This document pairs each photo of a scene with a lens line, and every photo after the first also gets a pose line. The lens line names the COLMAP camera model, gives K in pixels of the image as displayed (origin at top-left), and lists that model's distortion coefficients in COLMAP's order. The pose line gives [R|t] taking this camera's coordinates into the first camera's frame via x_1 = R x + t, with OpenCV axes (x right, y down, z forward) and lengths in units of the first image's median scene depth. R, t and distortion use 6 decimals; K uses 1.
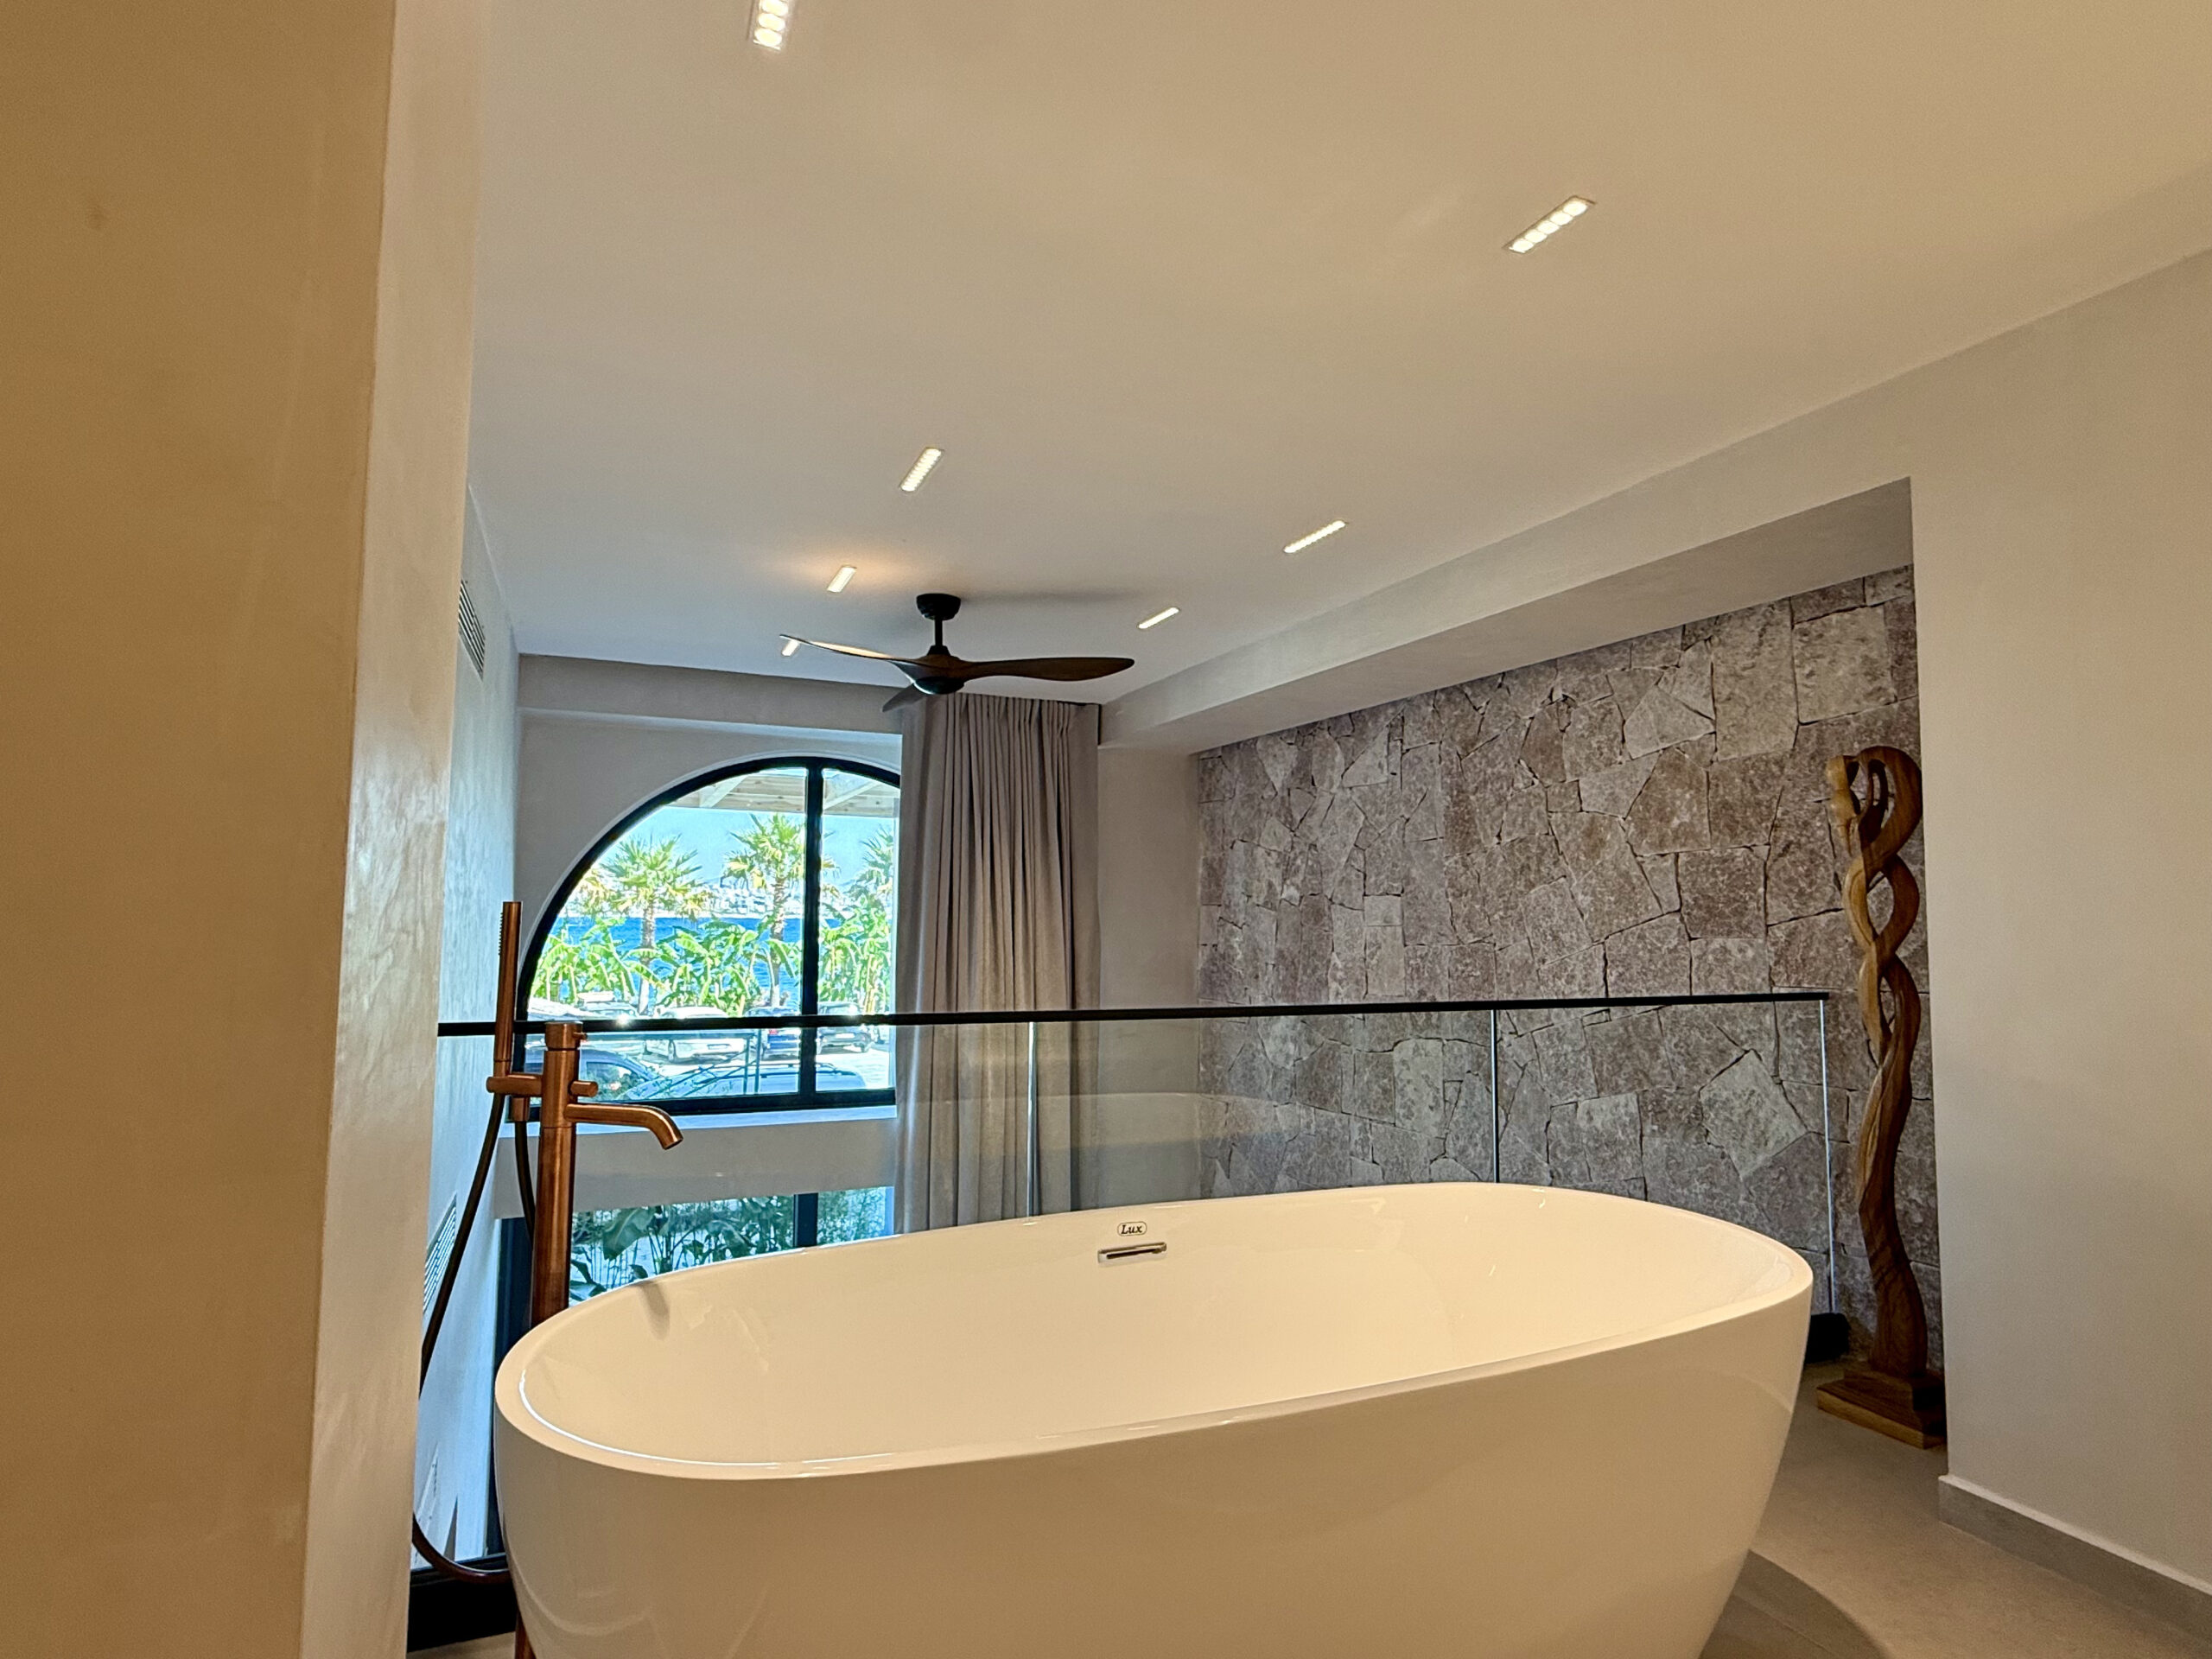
lens RADIAL K [[1202.8, 0, 1106.0], [0, 1202.8, 829.5], [0, 0, 1]] dist [-0.001512, -0.000217]
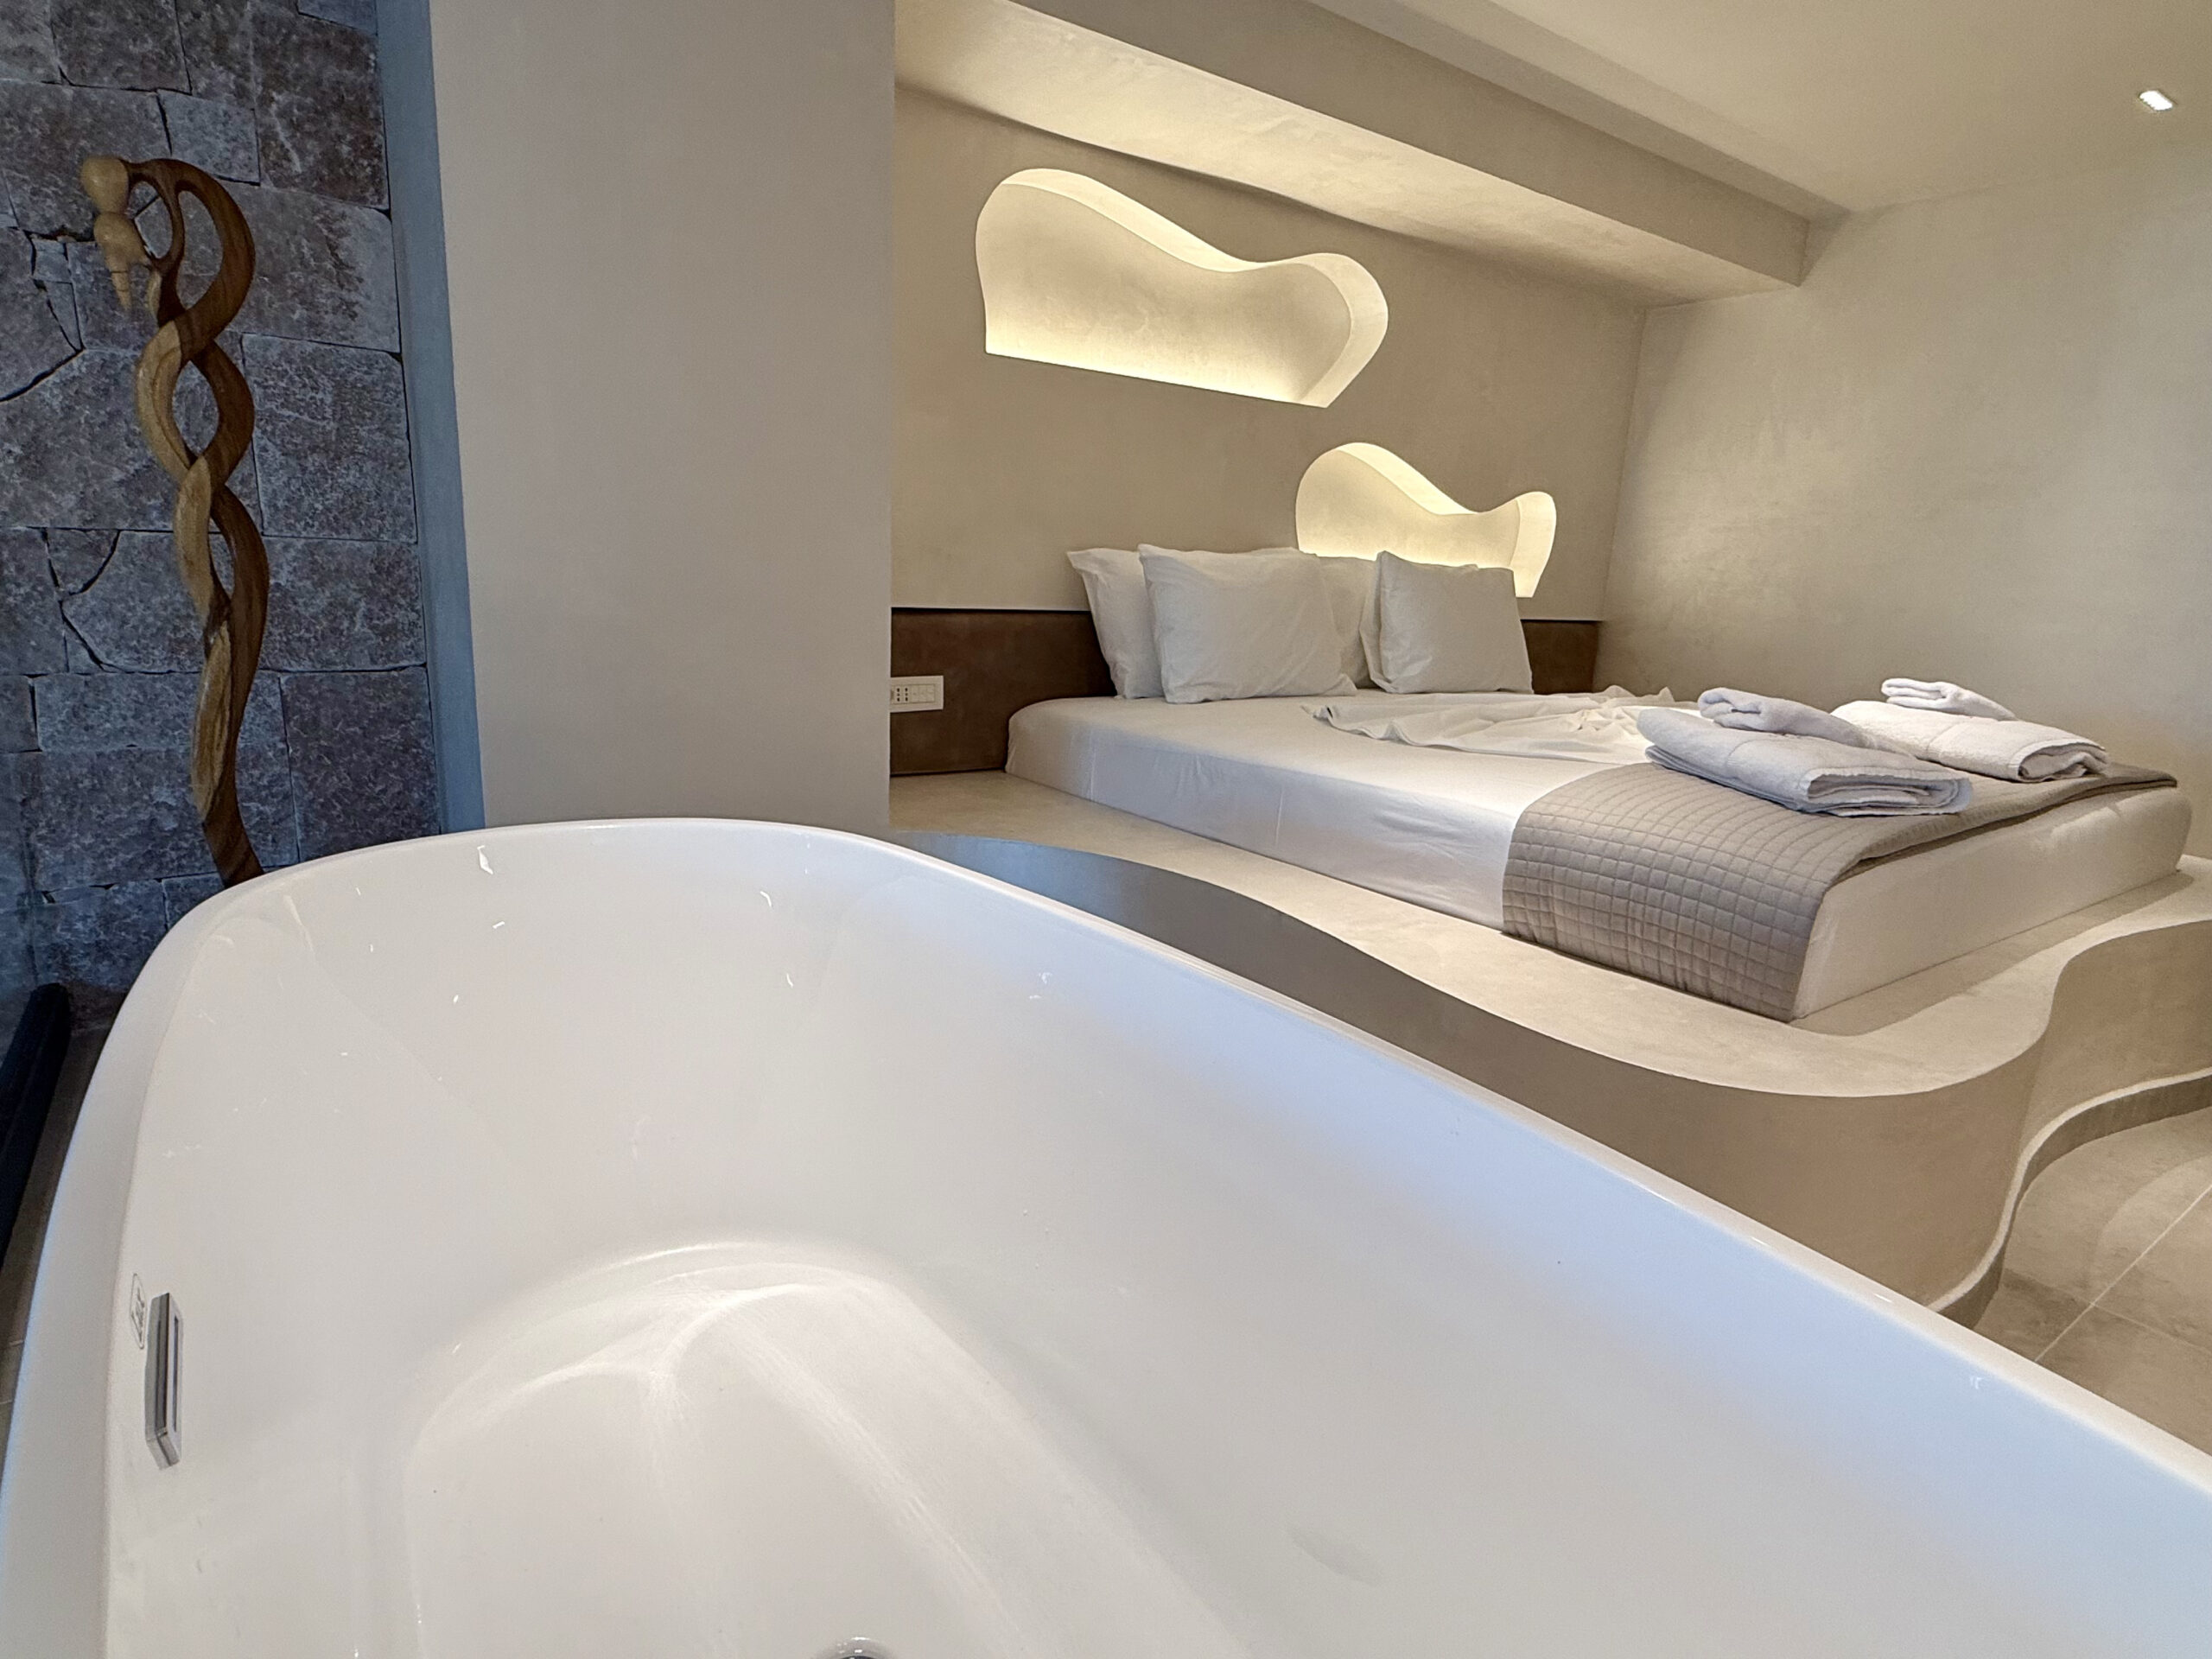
lens RADIAL K [[1202.8, 0, 1106.0], [0, 1202.8, 829.5], [0, 0, 1]] dist [-0.001512, -0.000217]
pose [[-0.226579, -0.240343, 0.943874, -0.125853], [-0.119128, 0.968639, 0.218052, 0.050455], [-0.966680, -0.063036, -0.248105, 0.367965]]
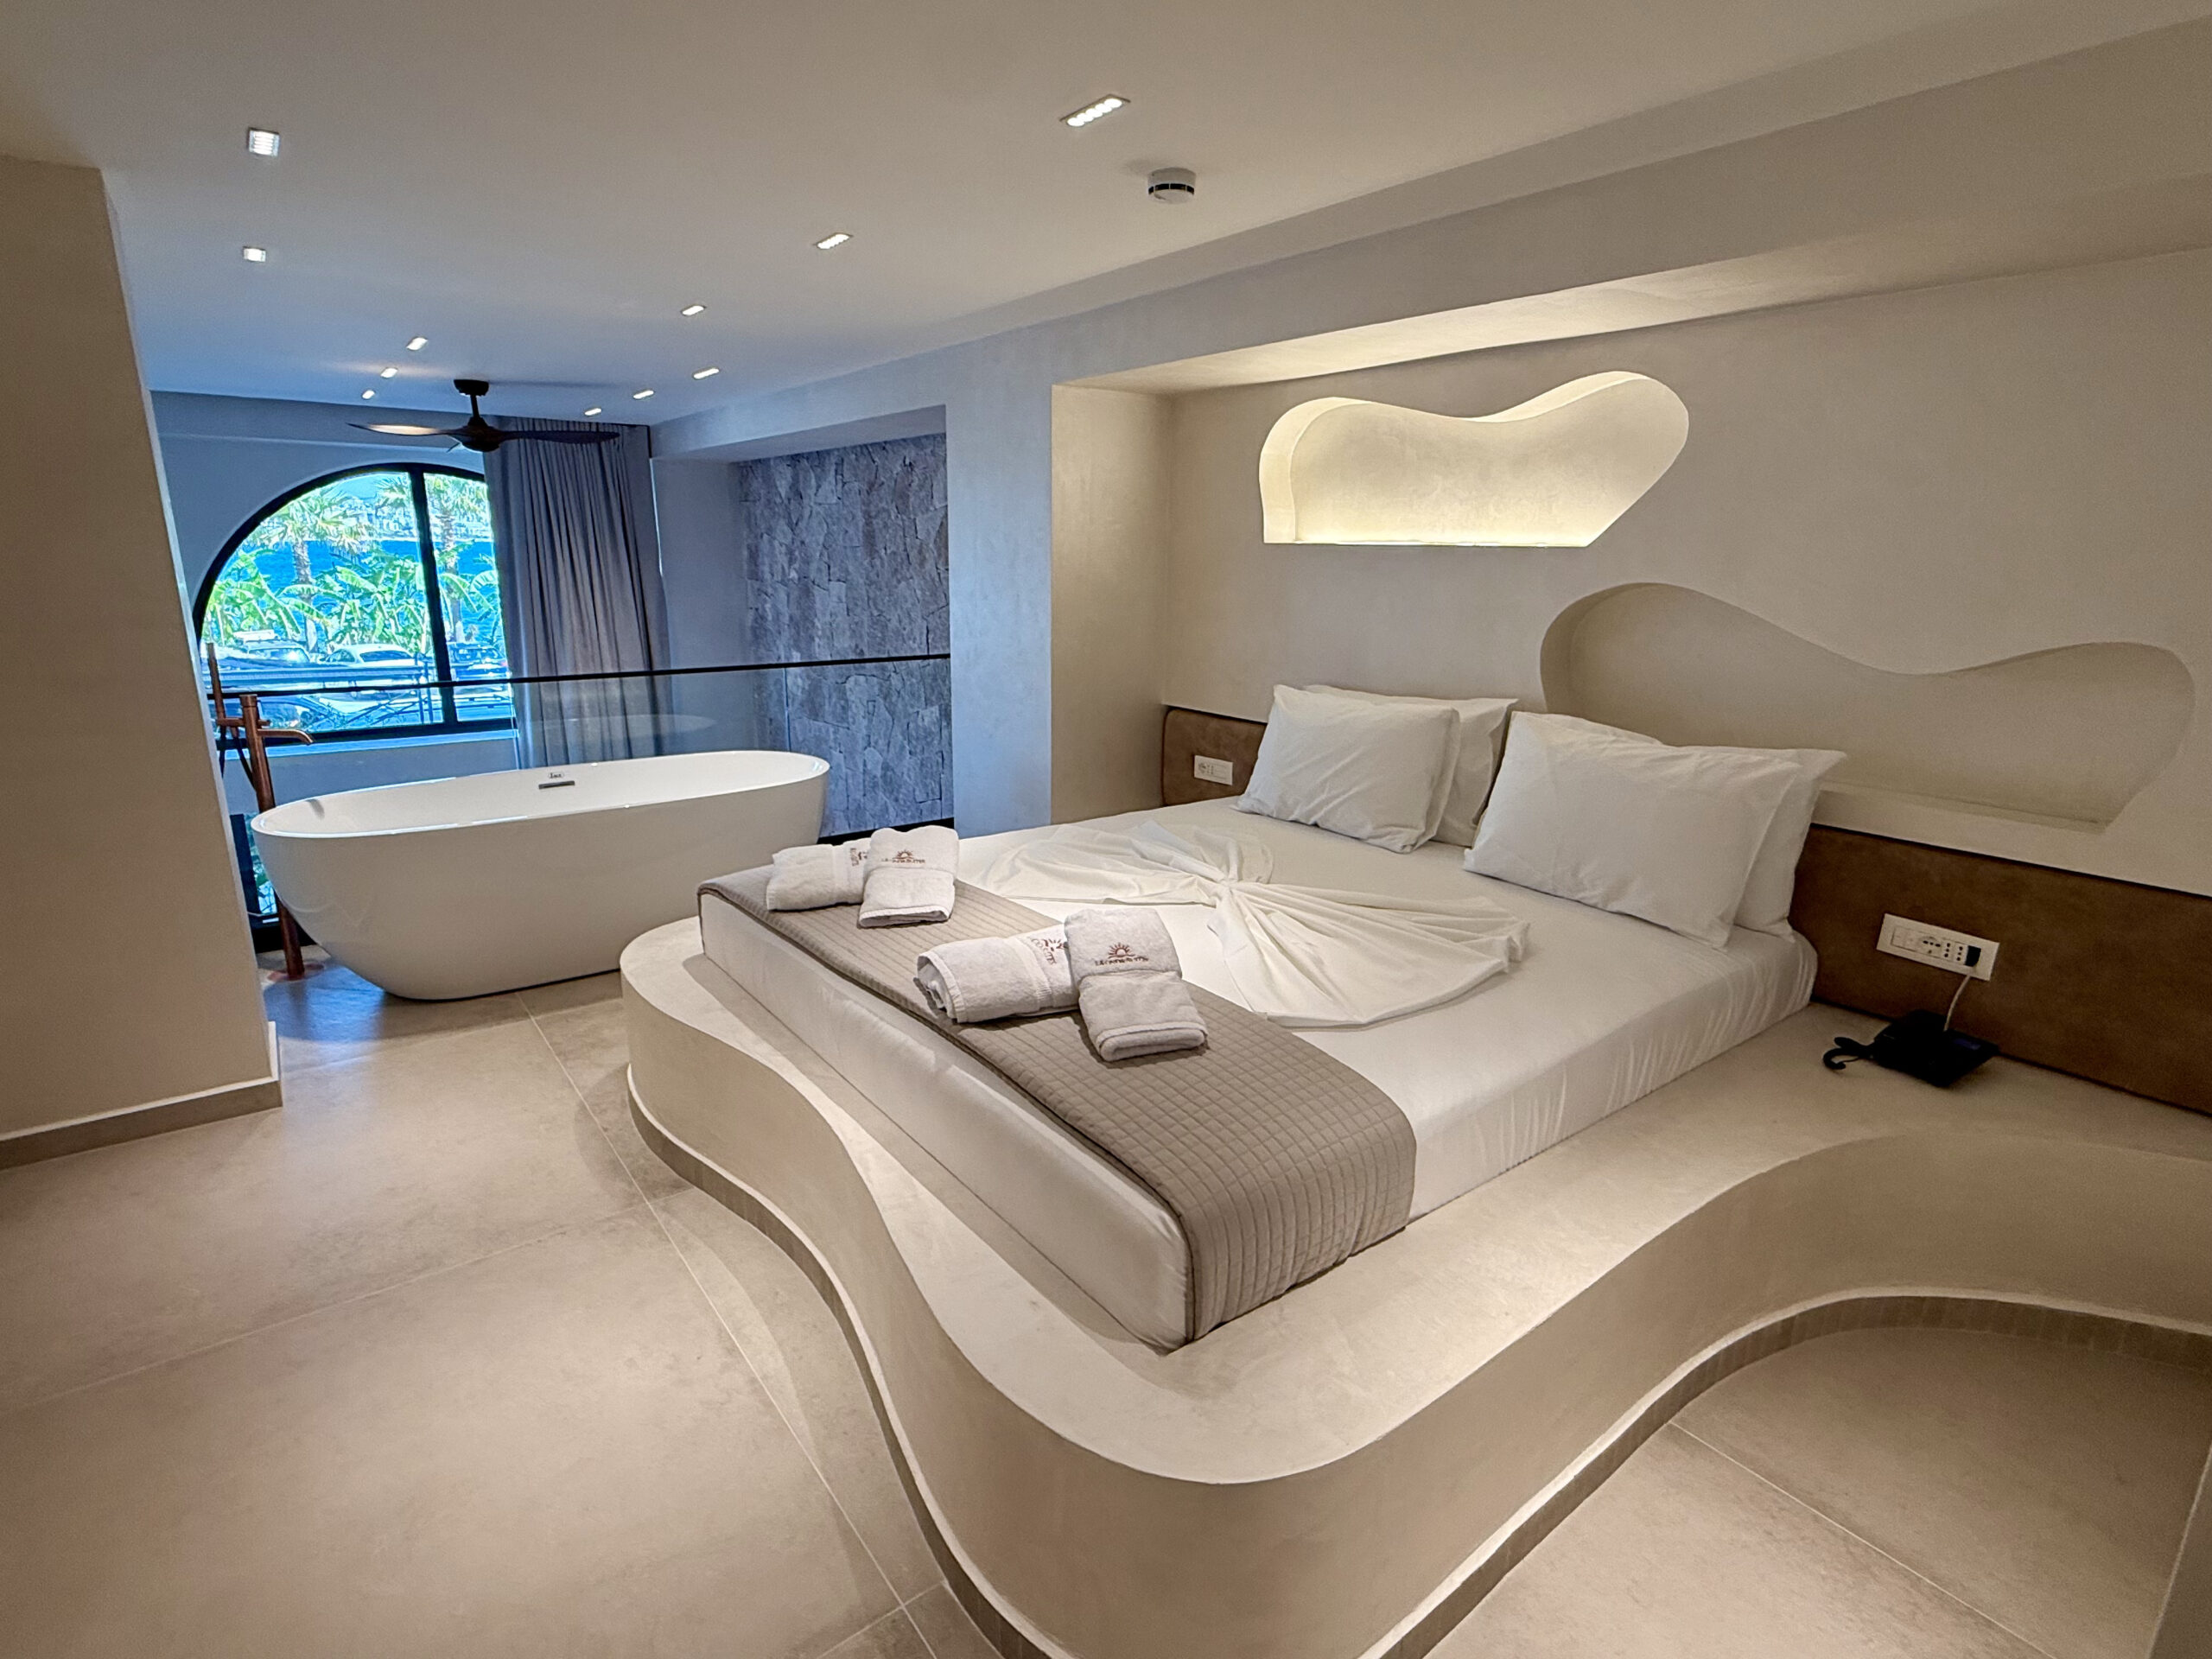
lens RADIAL K [[1153.1, 0, 1106.0], [0, 1153.1, 829.5], [0, 0, 1]] dist [0.016837, 0.000771]
pose [[0.974203, -0.057803, 0.218146, 0.199692], [-0.013823, 0.949543, 0.313333, -0.097497], [-0.225251, -0.308266, 0.924248, -0.465015]]
